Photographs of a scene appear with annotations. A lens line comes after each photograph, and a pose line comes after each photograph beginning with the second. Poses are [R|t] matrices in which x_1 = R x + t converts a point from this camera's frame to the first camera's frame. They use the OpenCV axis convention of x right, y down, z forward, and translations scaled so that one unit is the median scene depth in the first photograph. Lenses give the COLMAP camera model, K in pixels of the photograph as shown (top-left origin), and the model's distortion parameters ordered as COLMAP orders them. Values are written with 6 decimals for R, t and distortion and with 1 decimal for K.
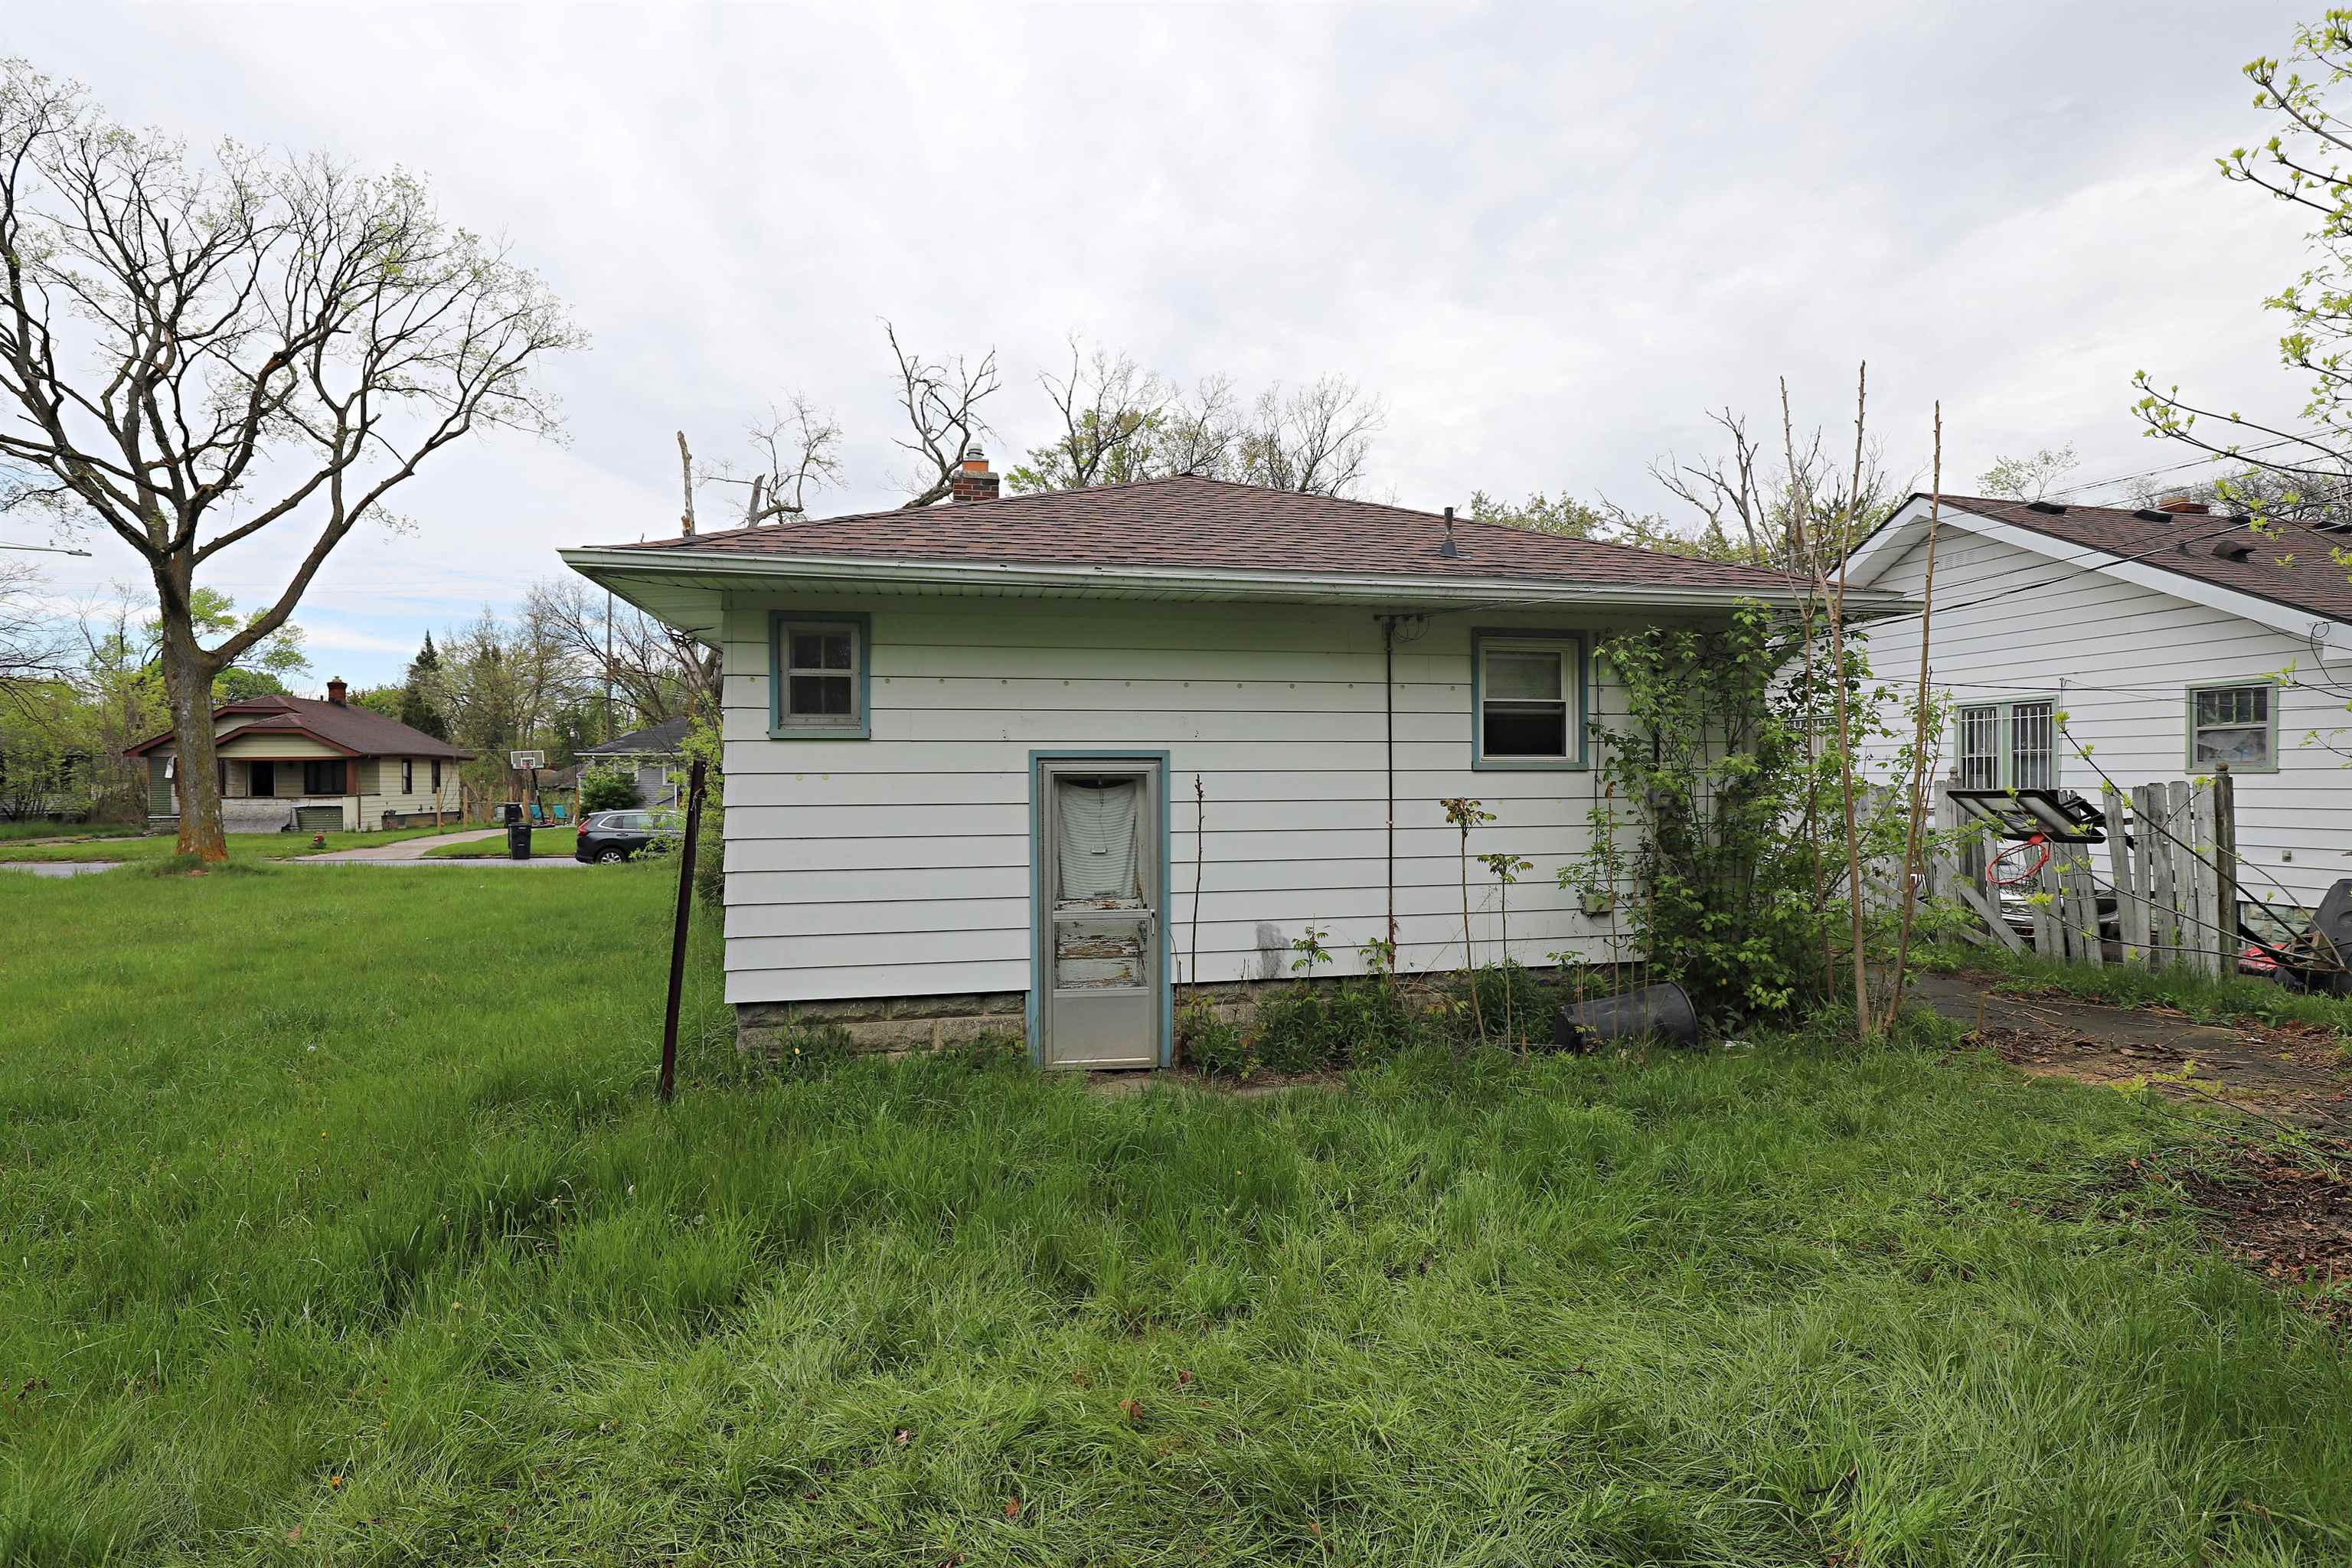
lens RADIAL K [[1026.0, 0, 1180.8], [0, 1026.0, 786.0], [0, 0, 1]] dist [-0.018278, -0.000281]
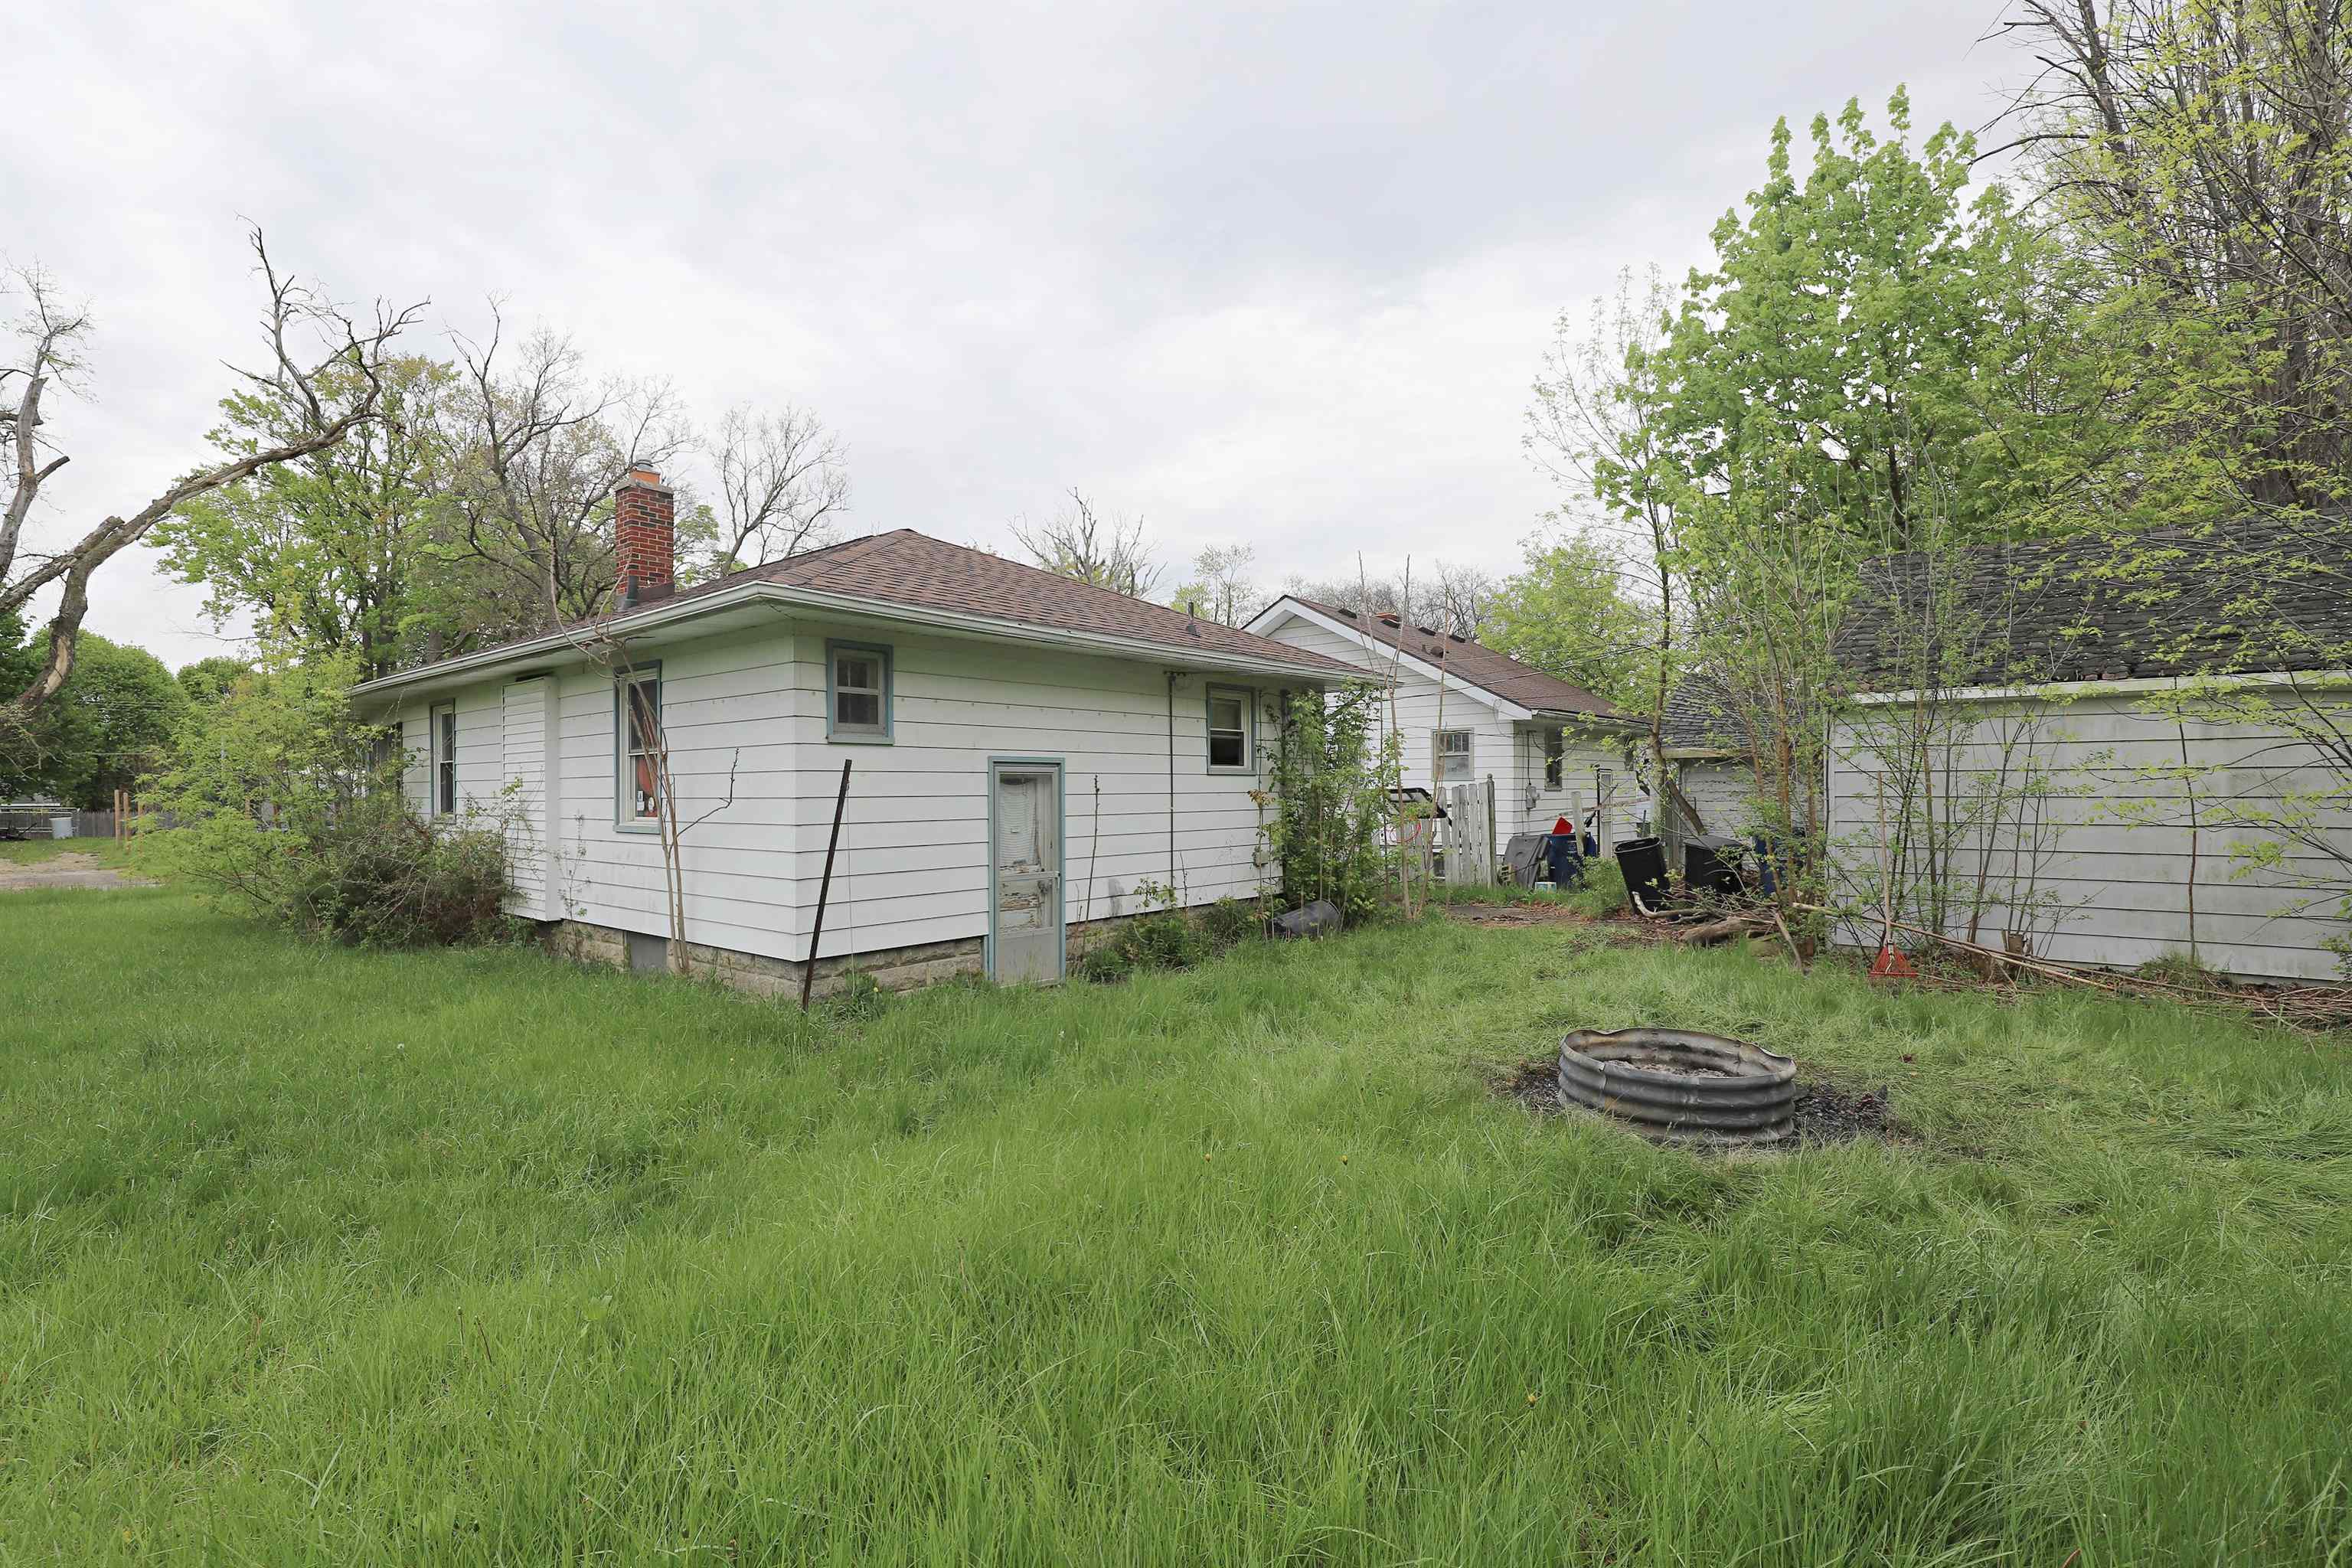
lens RADIAL K [[1116.7, 0, 1177.5], [0, 1116.7, 779.7], [0, 0, 1]] dist [0.000602, -0.000064]
pose [[0.766393, 0.005280, 0.642350, -0.881277], [0.008099, 0.999807, -0.017882, 0.024266], [-0.642321, 0.018907, 0.766202, -0.279399]]
